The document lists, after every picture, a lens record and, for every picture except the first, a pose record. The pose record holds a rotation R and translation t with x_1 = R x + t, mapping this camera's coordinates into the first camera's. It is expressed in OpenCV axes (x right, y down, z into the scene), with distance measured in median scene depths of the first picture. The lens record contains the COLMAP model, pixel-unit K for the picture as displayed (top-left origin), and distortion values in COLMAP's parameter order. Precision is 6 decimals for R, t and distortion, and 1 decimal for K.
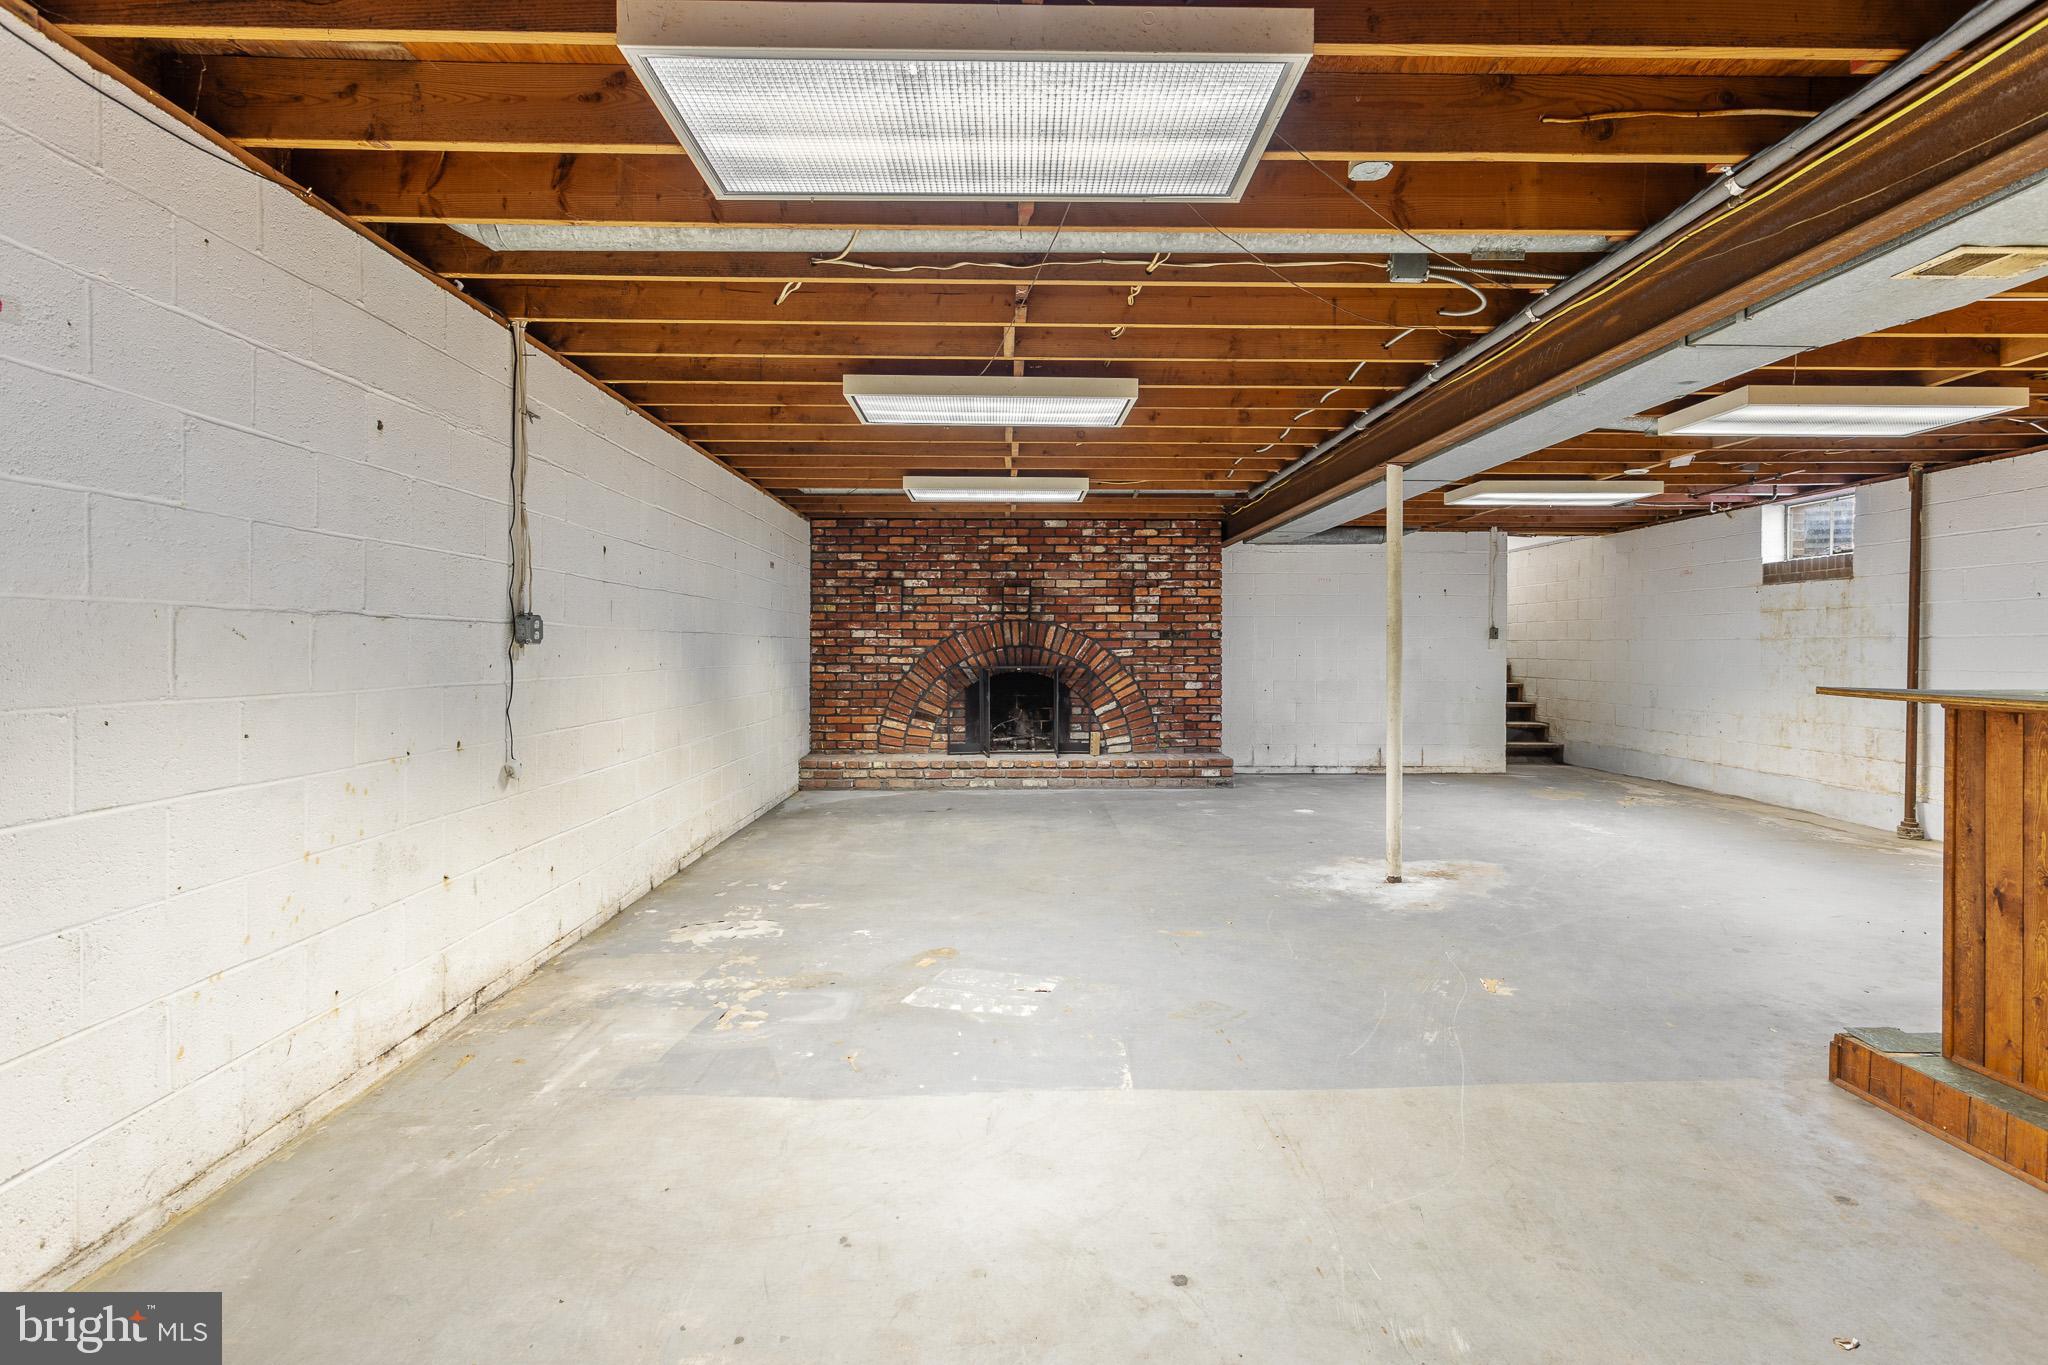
lens RADIAL K [[971.7, 0, 1026.7], [0, 971.7, 675.1], [0, 0, 1]] dist [-0.001044, 0.001206]
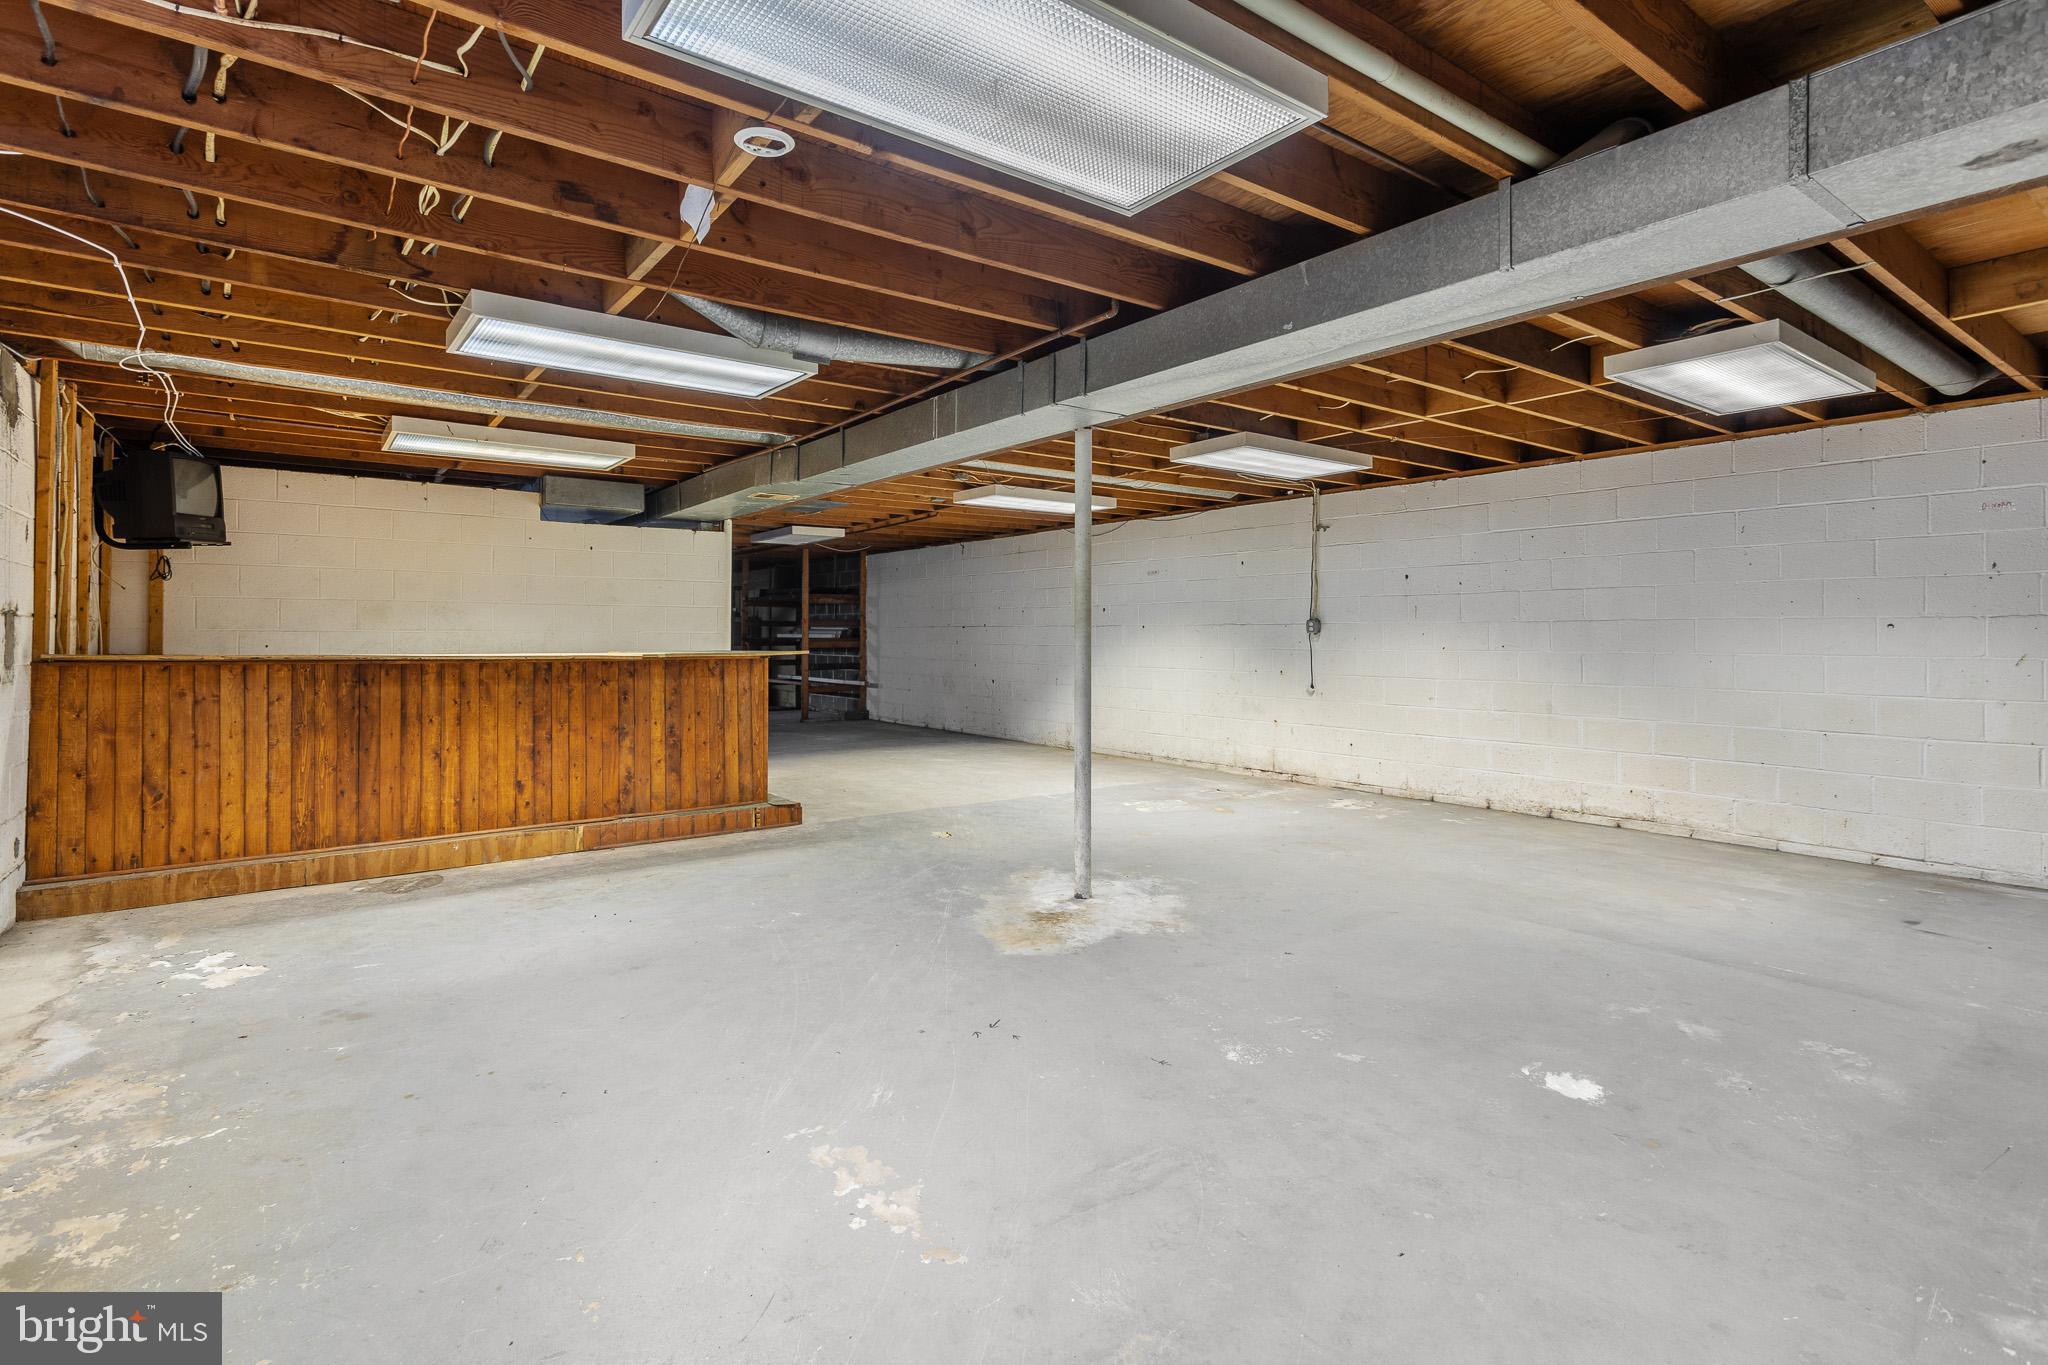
lens RADIAL K [[971.7, 0, 1026.7], [0, 971.7, 675.1], [0, 0, 1]] dist [-0.001044, 0.001206]
pose [[-0.786180, 0.035355, -0.616985, 1.424267], [-0.013972, 0.997090, 0.074939, -0.097440], [0.617839, 0.067536, -0.783399, 2.392940]]
